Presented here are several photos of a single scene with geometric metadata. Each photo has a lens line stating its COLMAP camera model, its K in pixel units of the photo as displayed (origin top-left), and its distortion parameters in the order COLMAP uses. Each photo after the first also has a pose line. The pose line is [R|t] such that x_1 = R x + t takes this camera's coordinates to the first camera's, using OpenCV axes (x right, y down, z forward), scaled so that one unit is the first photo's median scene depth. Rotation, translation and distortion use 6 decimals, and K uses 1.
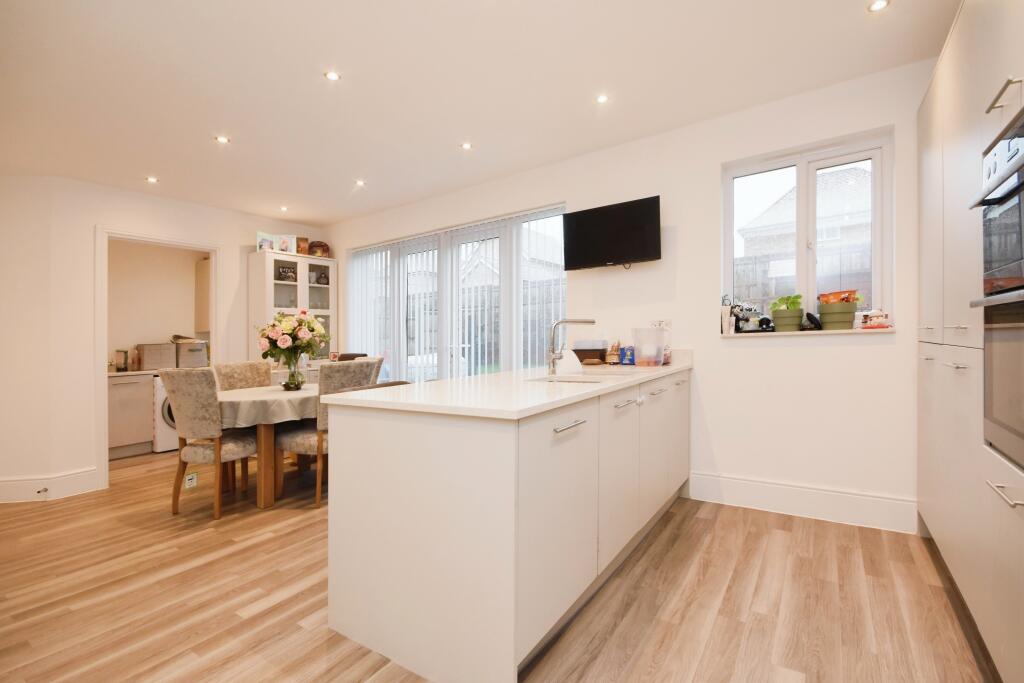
lens RADIAL K [[456.0, 0, 516.8], [0, 456.0, 333.0], [0, 0, 1]] dist [-0.011408, 0.000035]
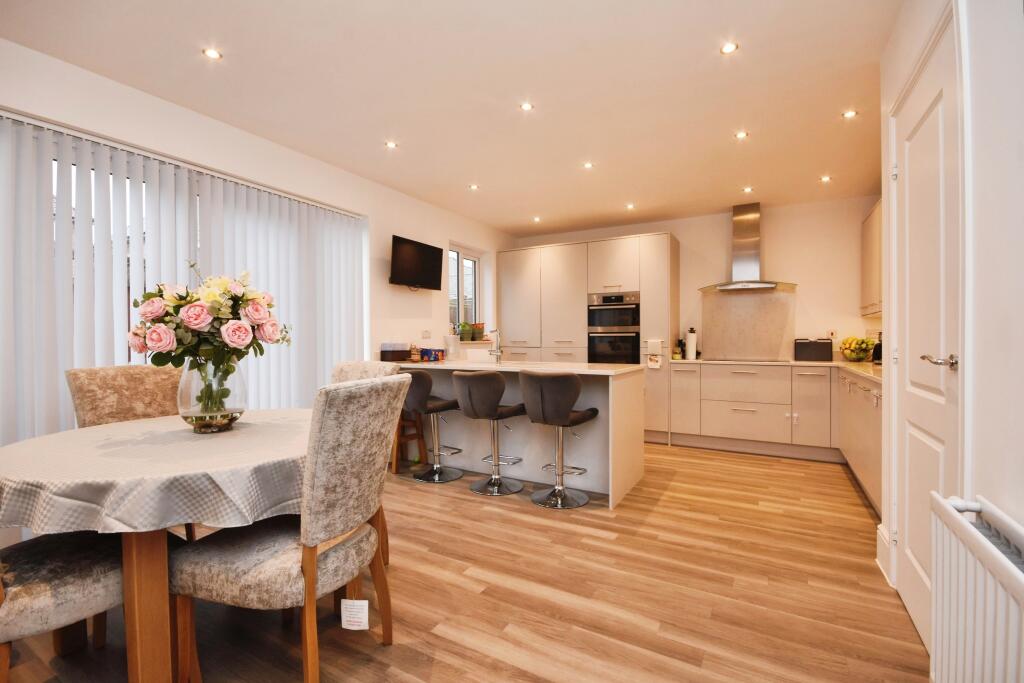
lens RADIAL K [[456.0, 0, 514.2], [0, 456.0, 345.4], [0, 0, 1]] dist [-0.011408, 0.000035]
pose [[-0.073828, 0.025959, 0.996933, -1.185587], [-0.000003, 0.999661, -0.026030, 0.057382], [-0.997271, -0.001925, -0.073803, 0.853417]]
